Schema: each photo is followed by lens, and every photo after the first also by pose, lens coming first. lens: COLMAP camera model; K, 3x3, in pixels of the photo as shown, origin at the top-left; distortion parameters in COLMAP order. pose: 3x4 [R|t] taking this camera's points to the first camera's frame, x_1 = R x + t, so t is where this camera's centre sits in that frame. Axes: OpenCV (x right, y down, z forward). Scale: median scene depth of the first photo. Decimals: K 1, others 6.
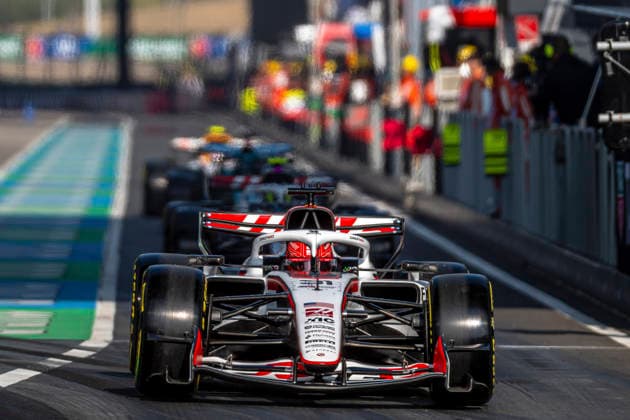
lens RADIAL K [[2142.6, 0, 315.0], [0, 2142.6, 210.0], [0, 0, 1]] dist [-0.171150, 4.354192]
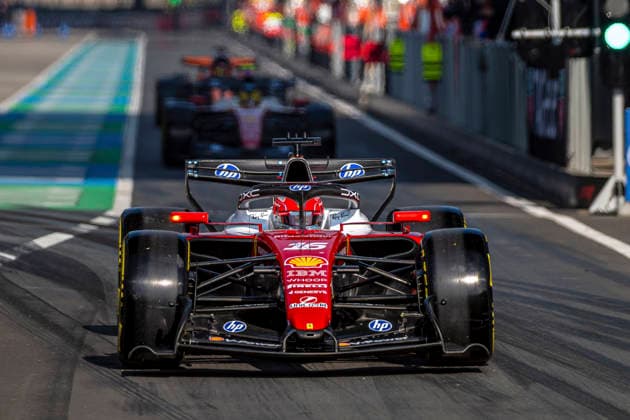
lens RADIAL K [[2497.9, 0, 338.6], [0, 2497.9, 191.2], [0, 0, 1]] dist [-0.011860, 4.594752]
pose [[0.999948, -0.002660, 0.009839, 0.014257], [0.002655, 0.999996, 0.000605, 0.048850], [-0.009841, -0.000579, 0.999951, -0.481152]]
